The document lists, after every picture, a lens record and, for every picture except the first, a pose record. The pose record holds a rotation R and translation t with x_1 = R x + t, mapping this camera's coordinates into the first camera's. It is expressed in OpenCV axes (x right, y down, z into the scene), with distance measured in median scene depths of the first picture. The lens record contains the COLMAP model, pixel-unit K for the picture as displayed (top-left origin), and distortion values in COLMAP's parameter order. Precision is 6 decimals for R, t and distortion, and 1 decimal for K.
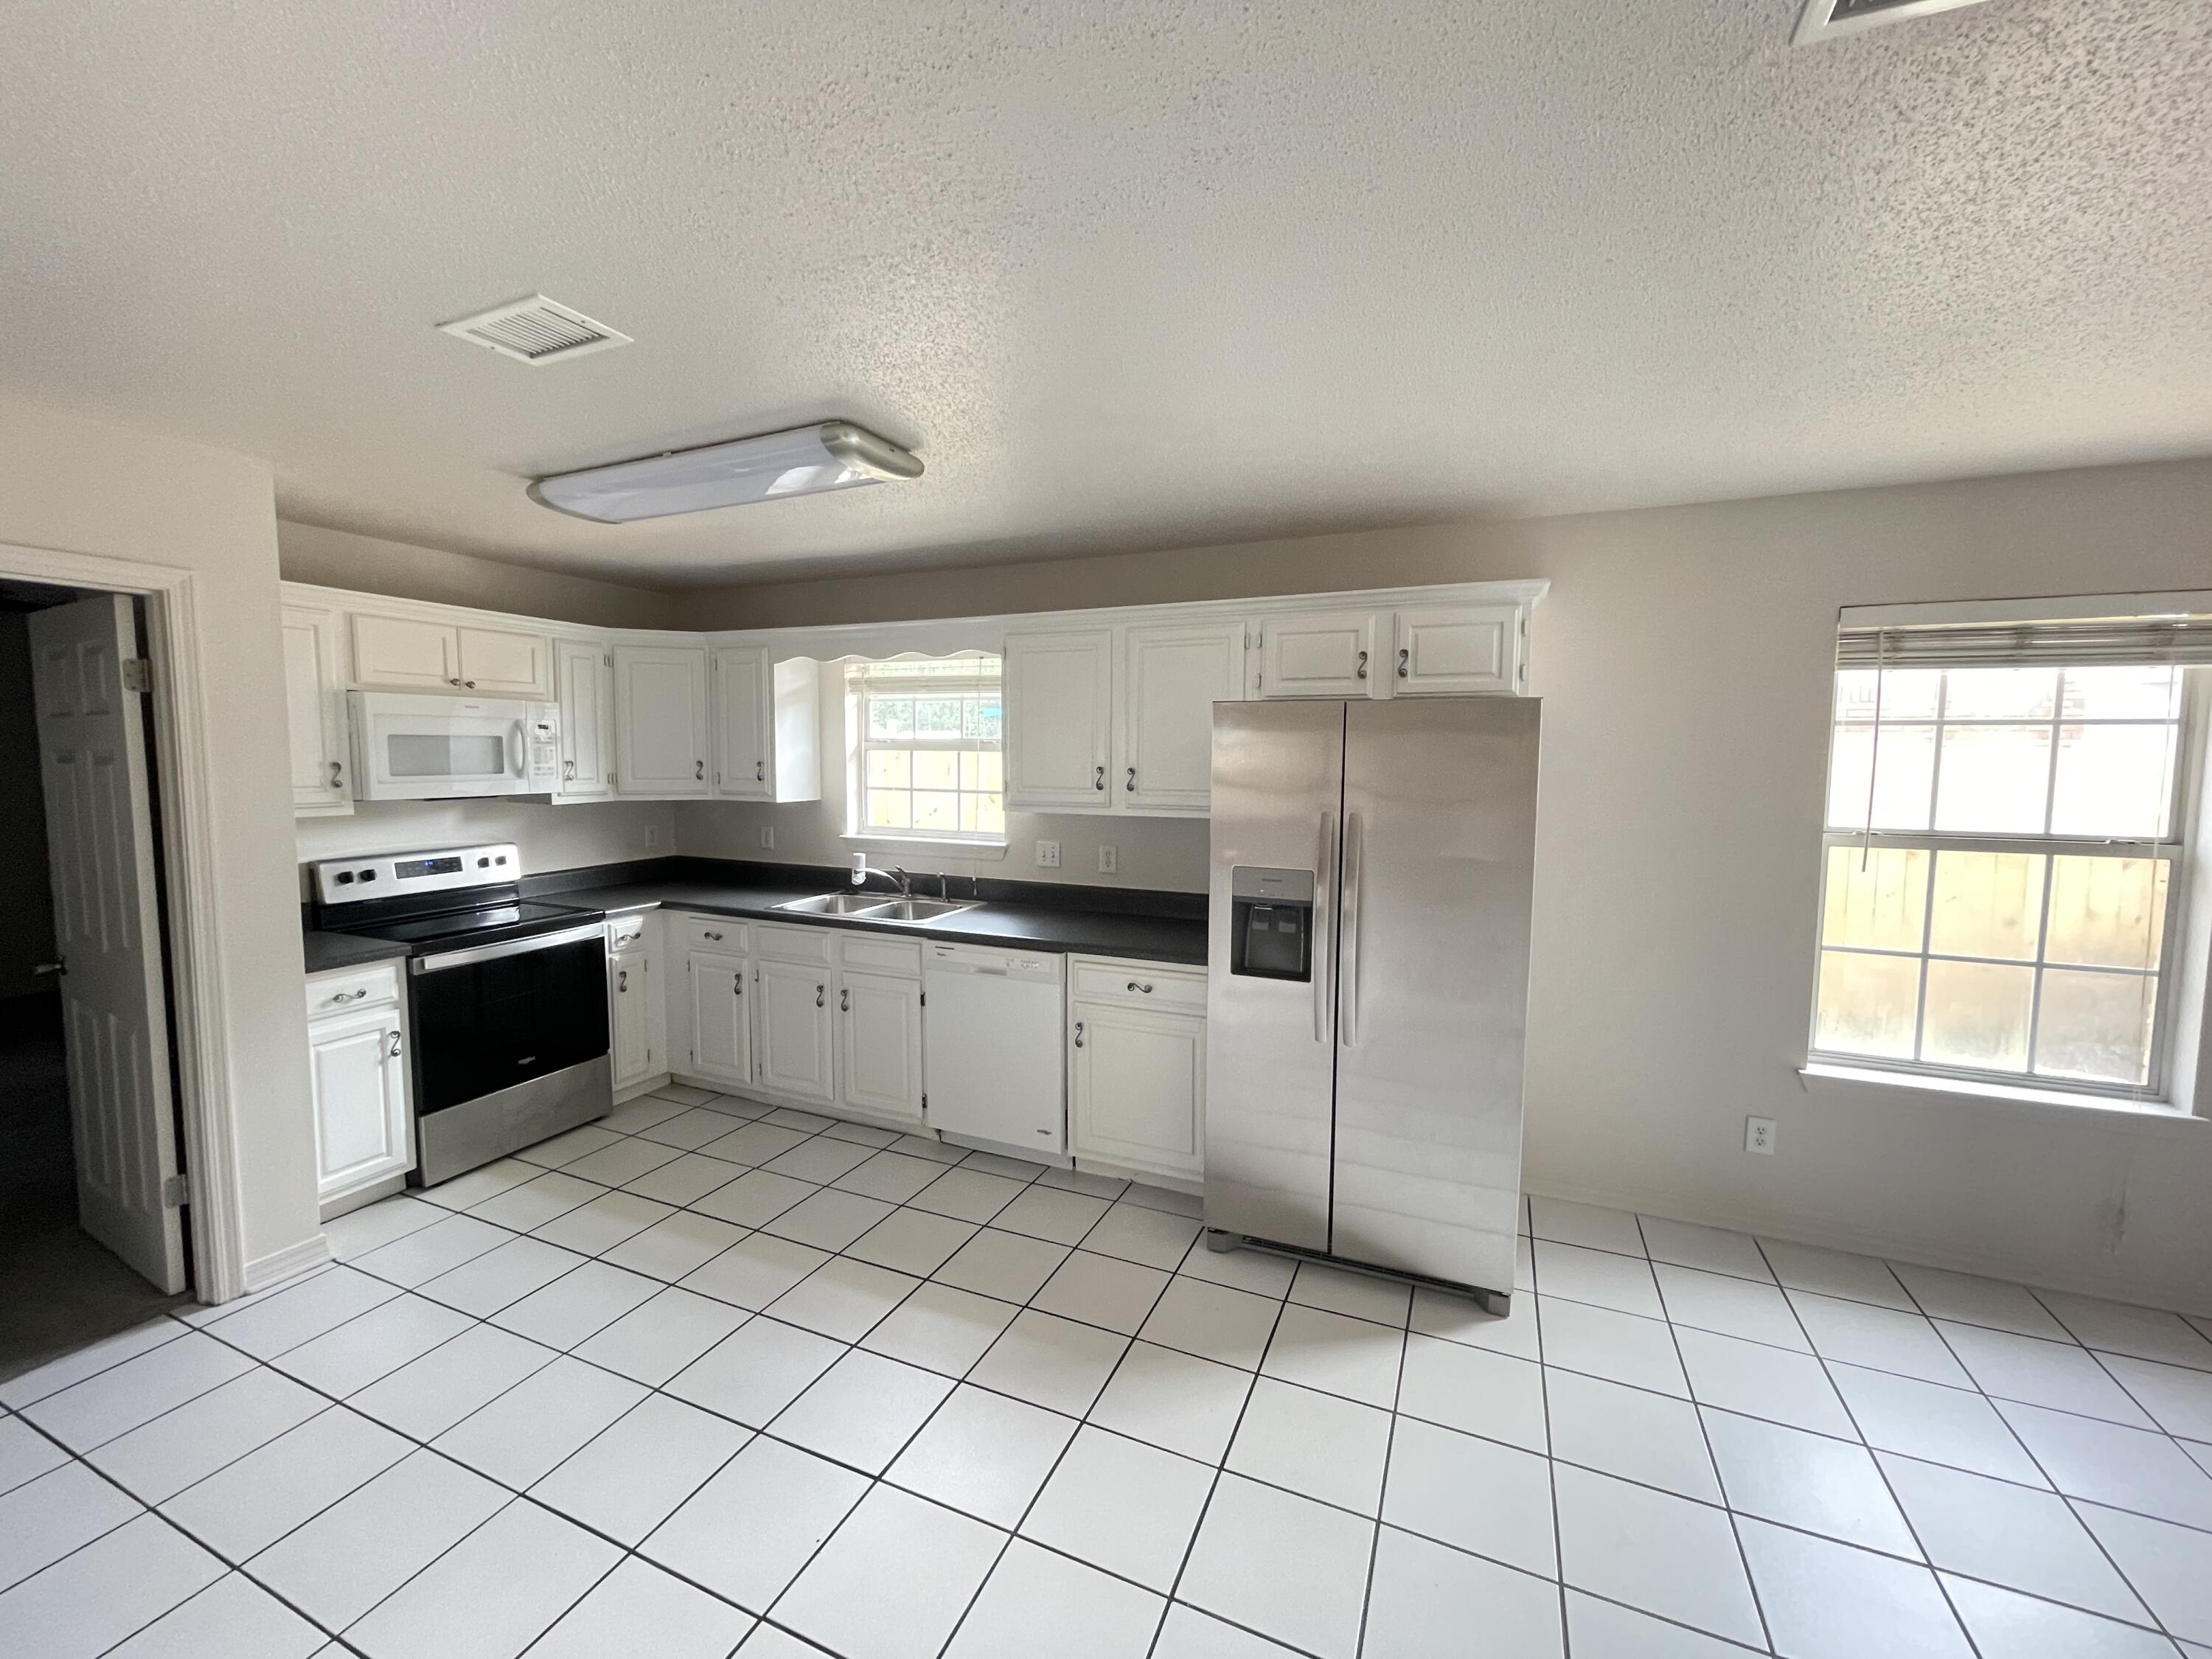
lens RADIAL K [[887.3, 0, 1097.7], [0, 887.3, 823.9], [0, 0, 1]] dist [-0.003234, 0.000216]
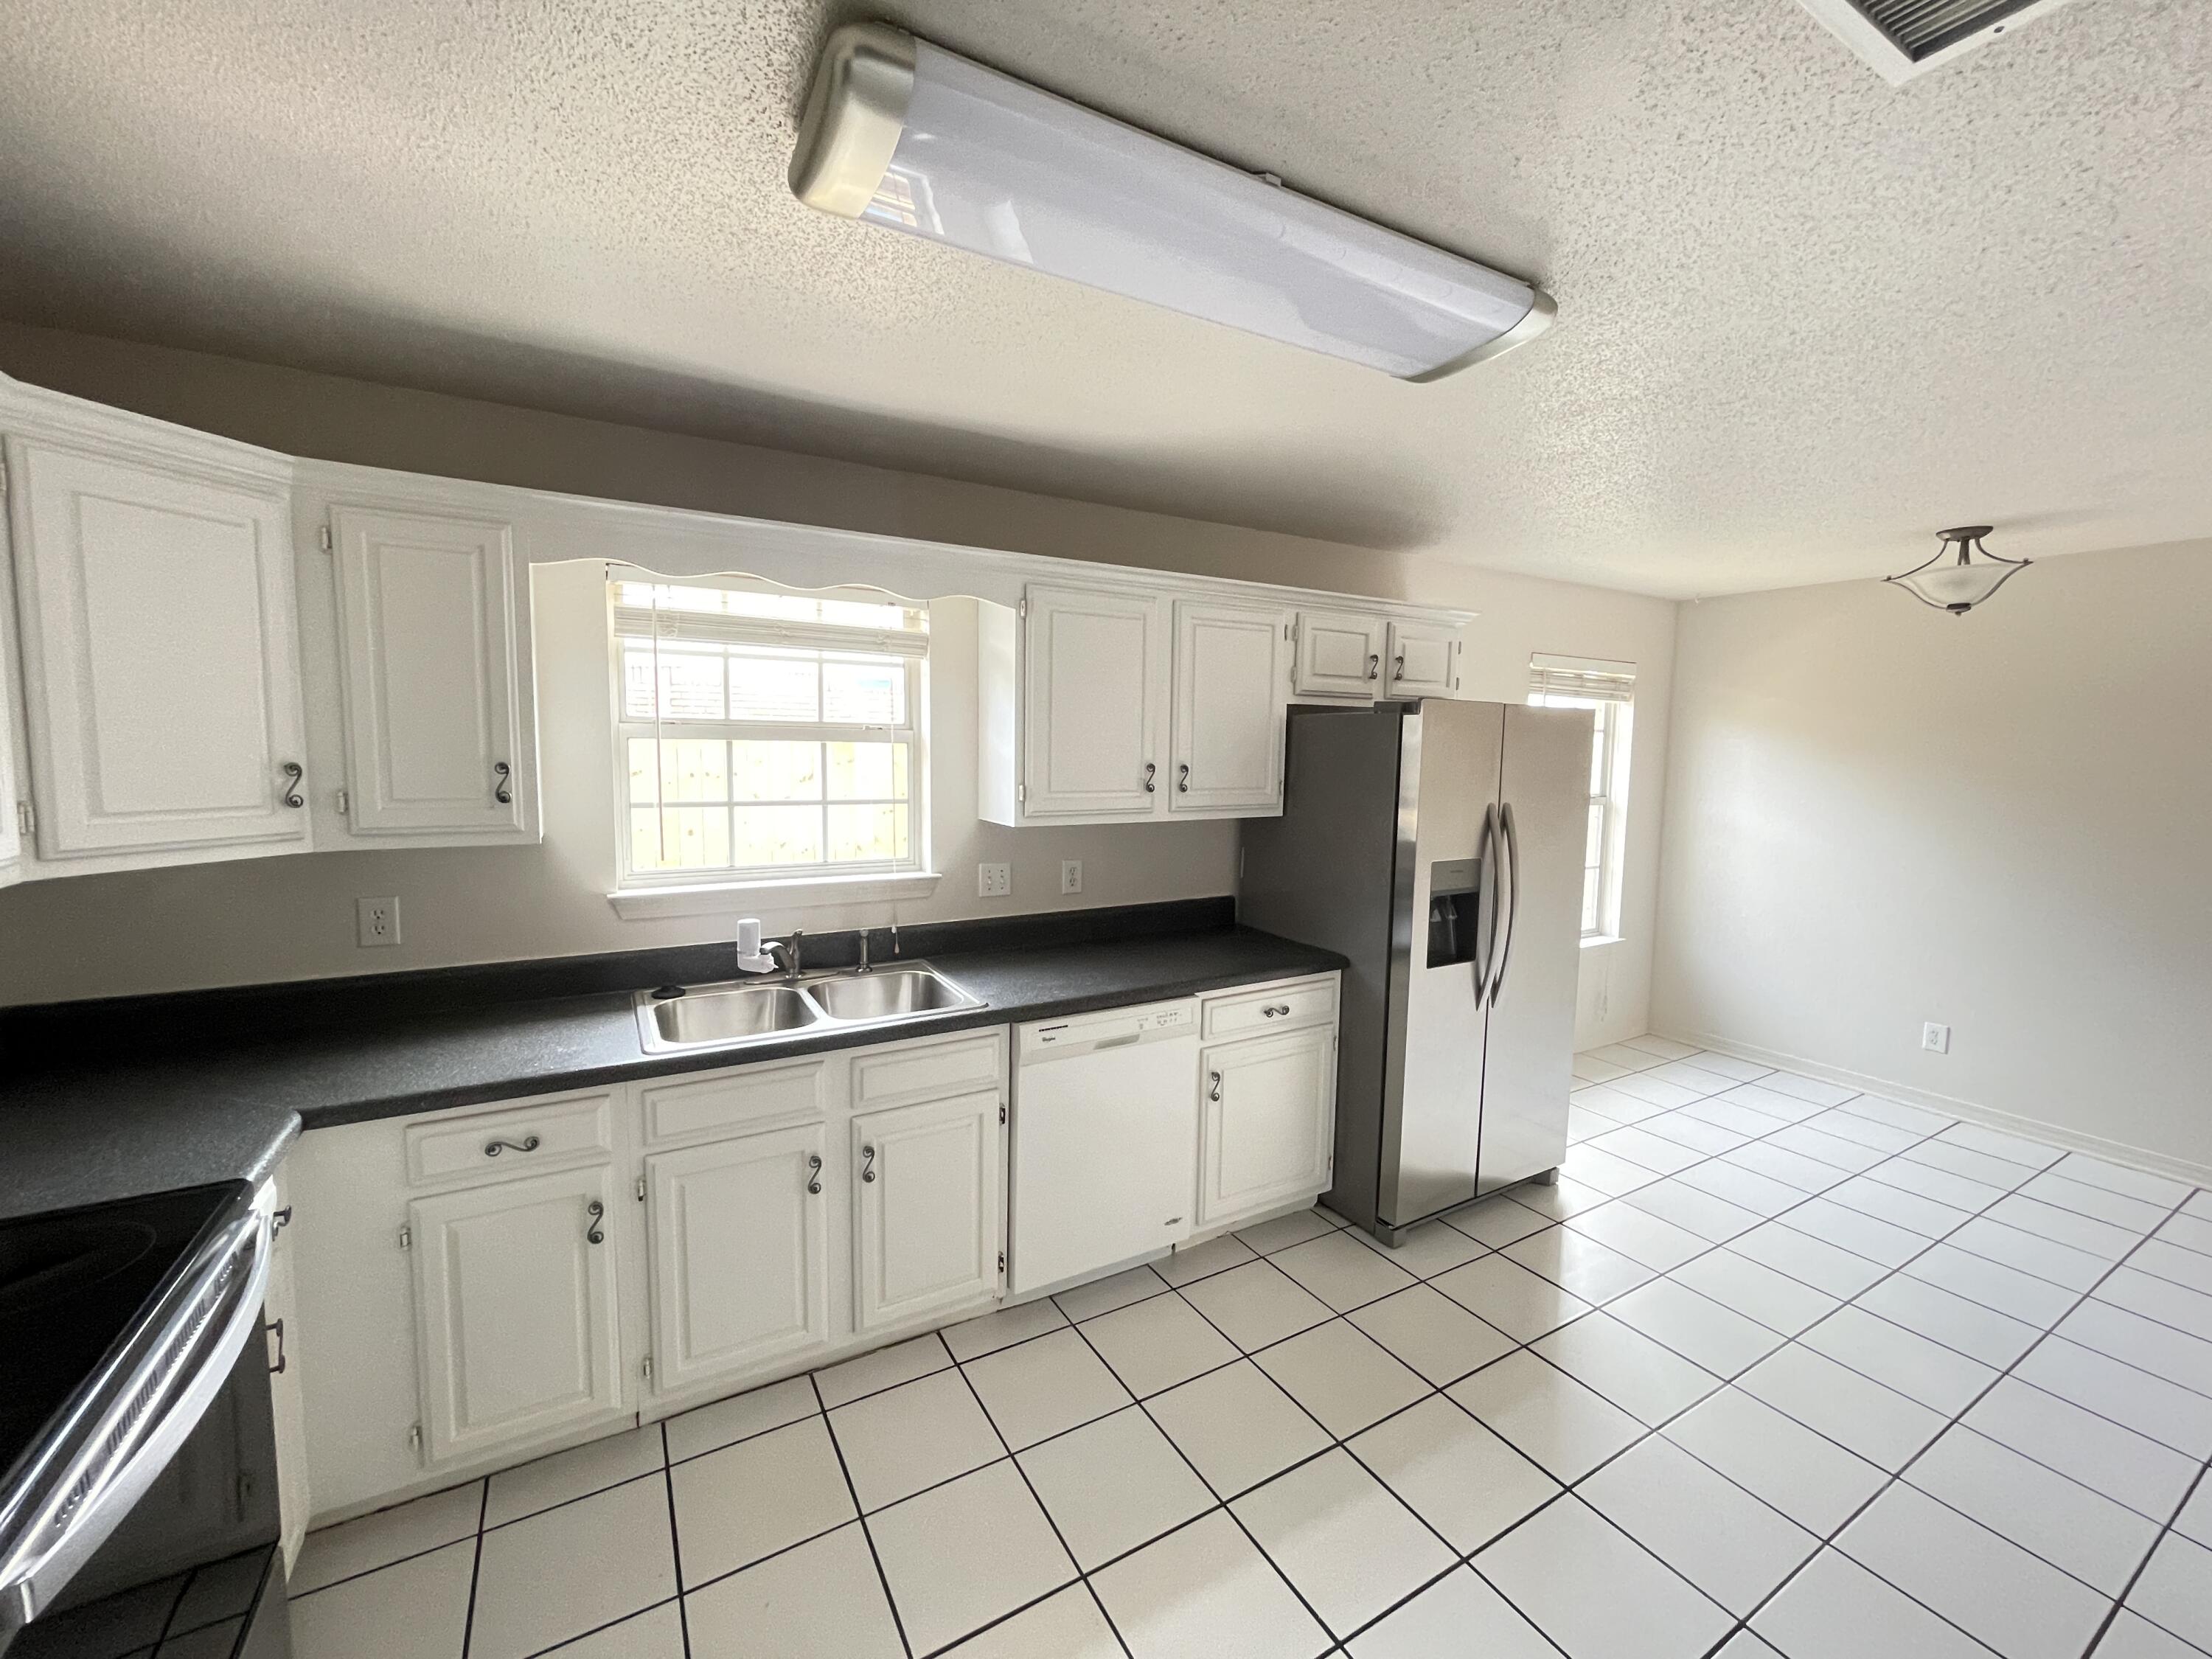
lens RADIAL K [[913.7, 0, 1116.3], [0, 913.7, 822.9], [0, 0, 1]] dist [-0.009582, -0.000050]
pose [[0.585896, -0.070242, 0.807337, -0.771110], [0.053763, 0.997411, 0.047763, -0.057194], [-0.808601, 0.015421, 0.588155, 0.580520]]
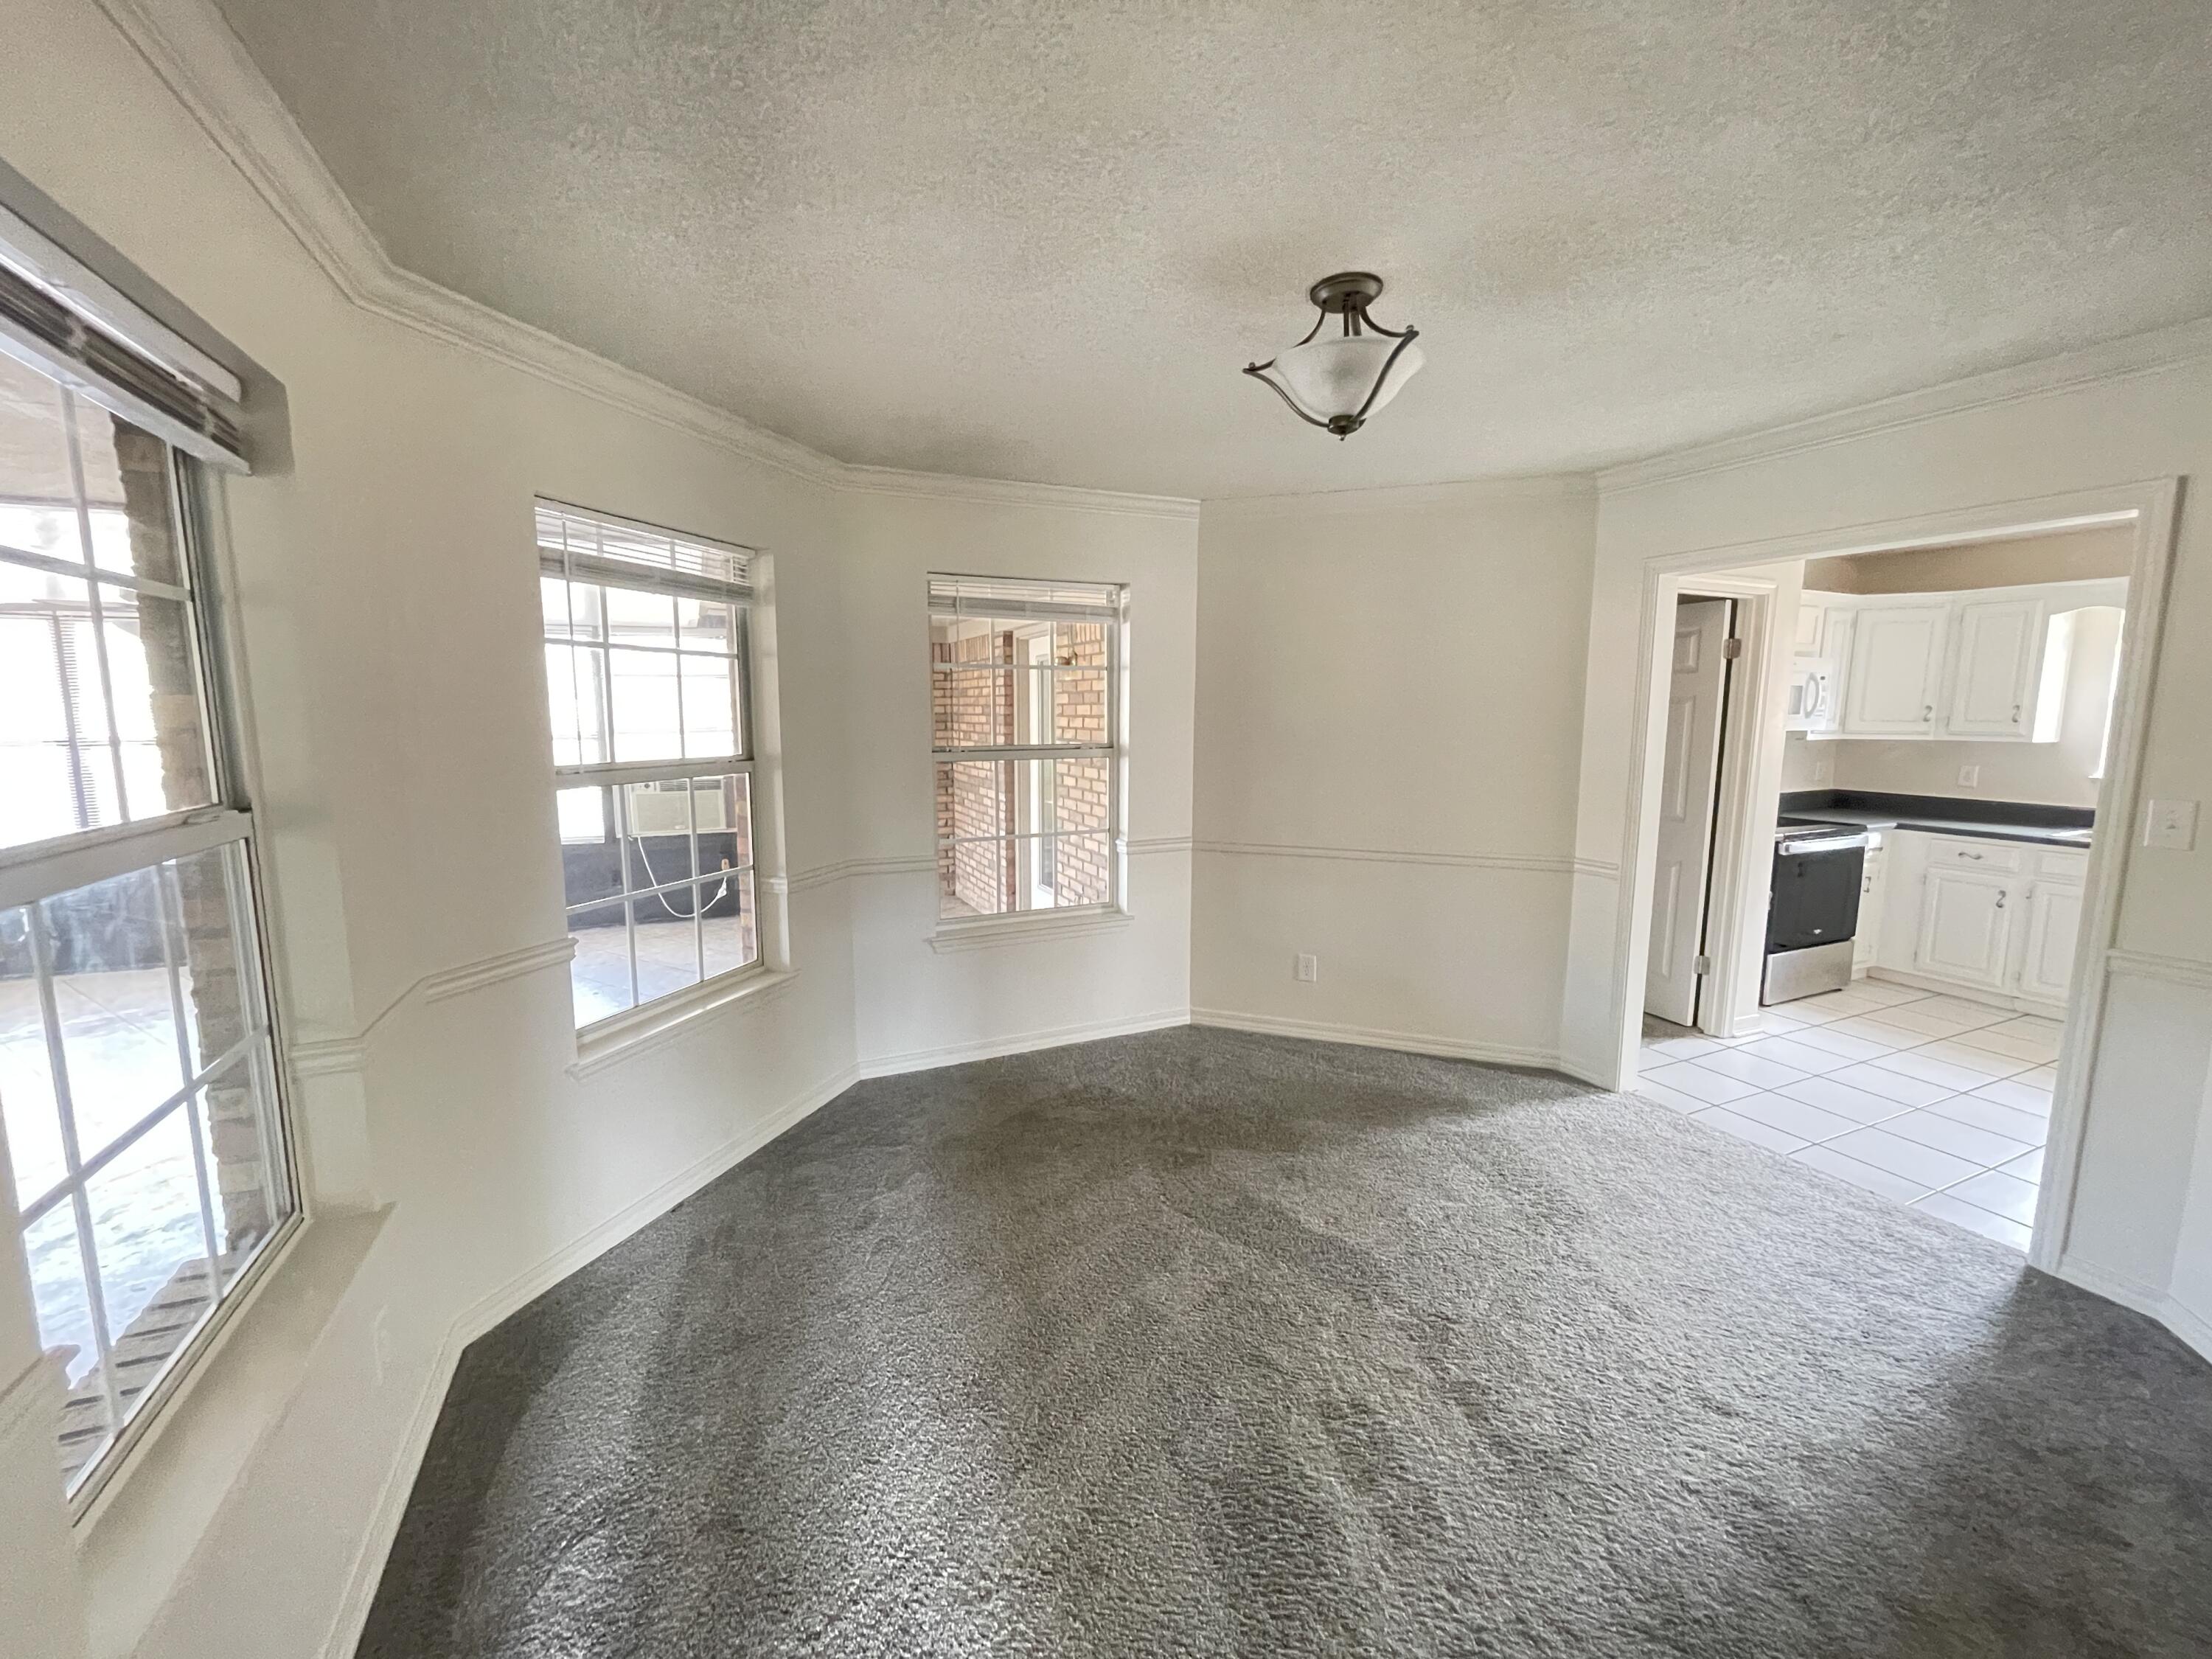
lens RADIAL K [[886.7, 0, 1099.1], [0, 886.7, 824.9], [0, 0, 1]] dist [-0.001540, -0.000201]
pose [[0.746670, 0.081210, -0.660219, -0.652385], [-0.049266, 0.996545, 0.066863, 0.080776], [0.663368, -0.017398, 0.748091, -0.785178]]
